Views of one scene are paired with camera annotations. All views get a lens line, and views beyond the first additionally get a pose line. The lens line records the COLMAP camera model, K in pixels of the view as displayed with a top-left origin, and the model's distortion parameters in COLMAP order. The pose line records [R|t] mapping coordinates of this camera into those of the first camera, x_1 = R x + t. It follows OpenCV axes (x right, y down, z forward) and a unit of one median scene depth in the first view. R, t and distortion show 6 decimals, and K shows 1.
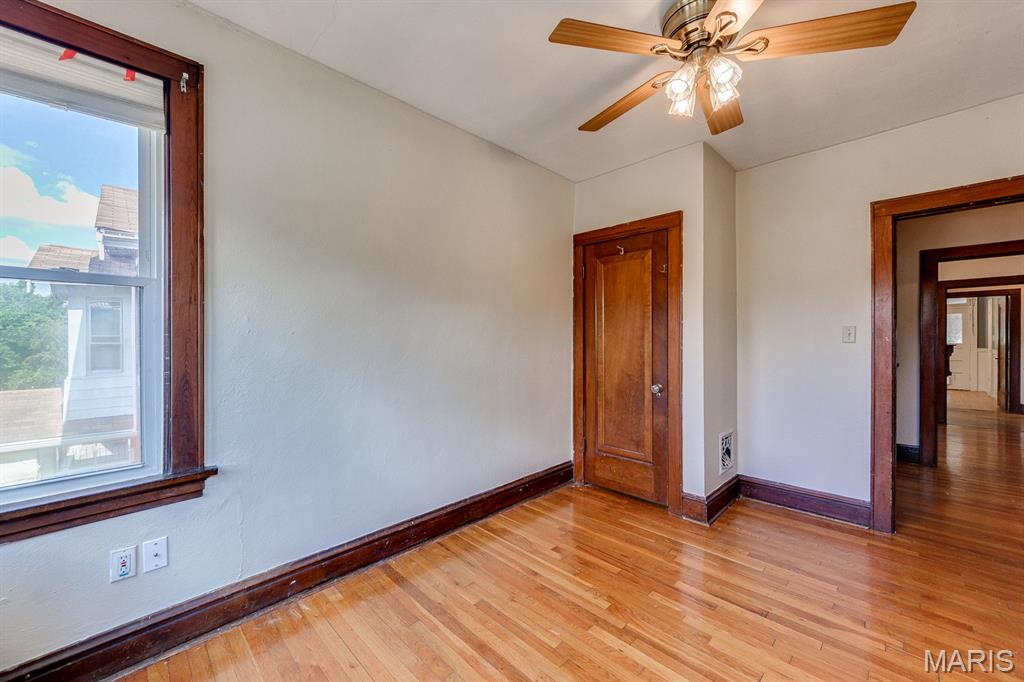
lens RADIAL K [[392.0, 0, 509.2], [0, 392.0, 342.8], [0, 0, 1]] dist [-0.000051, 0.000036]
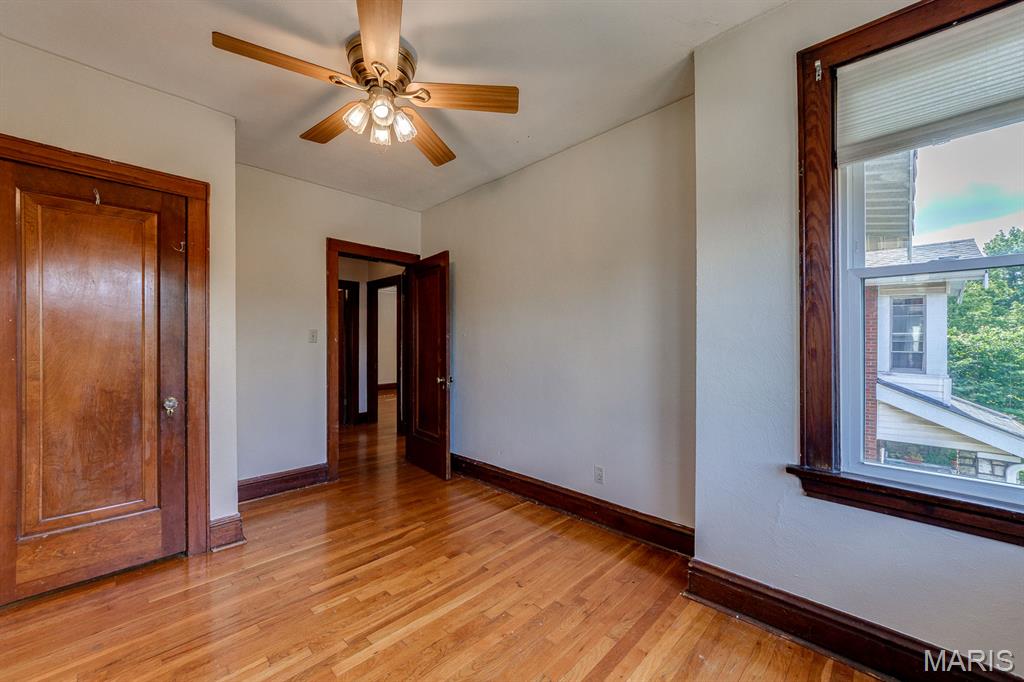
lens RADIAL K [[392.0, 0, 509.2], [0, 392.0, 342.8], [0, 0, 1]] dist [-0.000051, 0.000036]
pose [[-0.005041, 0.000791, 0.999987, -0.389241], [-0.001724, 0.999998, -0.000800, -0.000177], [-0.999986, -0.001728, -0.005039, 0.364489]]
